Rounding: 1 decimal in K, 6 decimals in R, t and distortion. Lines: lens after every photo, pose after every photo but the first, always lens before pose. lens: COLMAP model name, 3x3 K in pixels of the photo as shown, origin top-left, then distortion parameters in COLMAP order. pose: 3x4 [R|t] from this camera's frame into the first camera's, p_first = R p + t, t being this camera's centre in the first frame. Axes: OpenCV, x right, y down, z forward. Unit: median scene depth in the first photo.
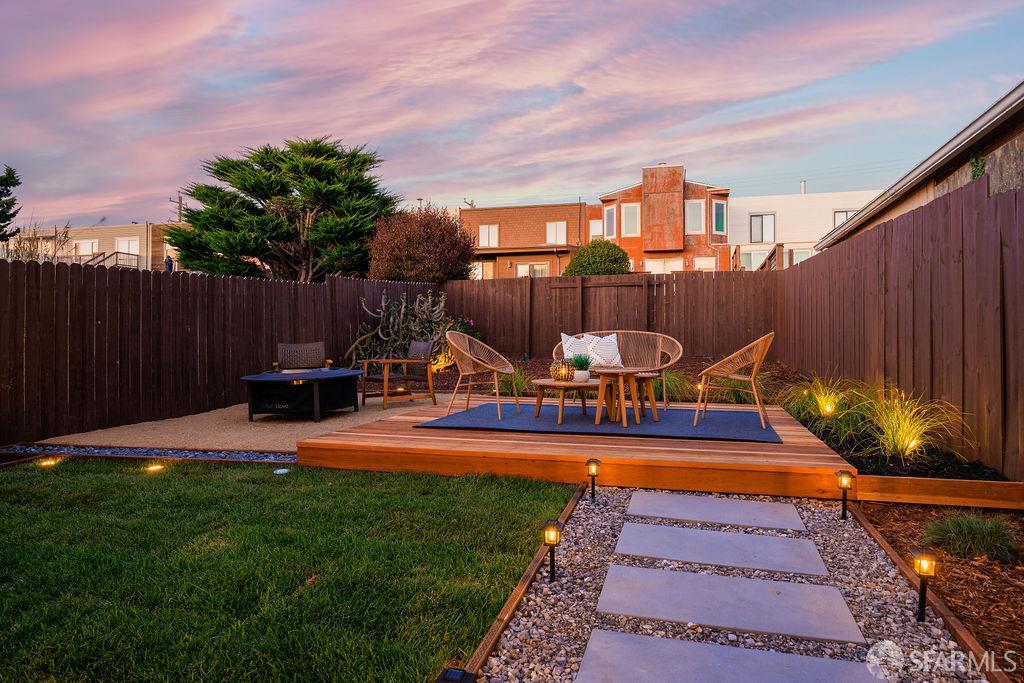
lens RADIAL K [[636.1, 0, 512.0], [0, 636.1, 341.5], [0, 0, 1]] dist [0.001368, 0.000402]
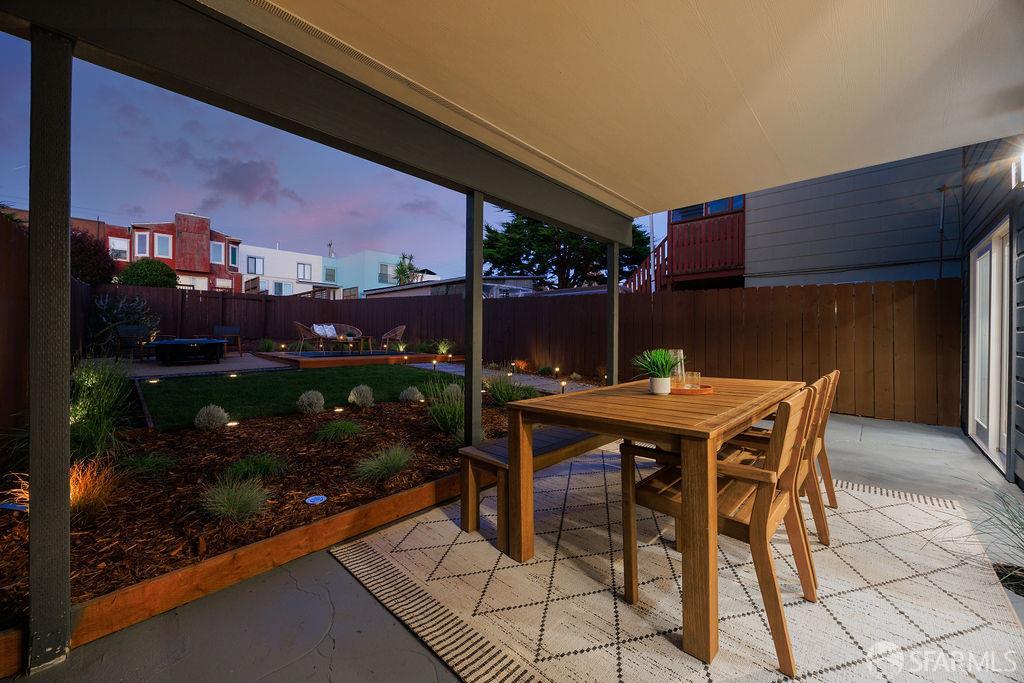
lens RADIAL K [[386.7, 0, 516.8], [0, 386.7, 337.6], [0, 0, 1]] dist [0.000227, -0.000028]
pose [[0.452512, -0.002137, 0.891756, -0.394182], [-0.002818, 0.999989, 0.003827, 0.013862], [-0.891754, -0.004245, 0.452501, -0.163519]]
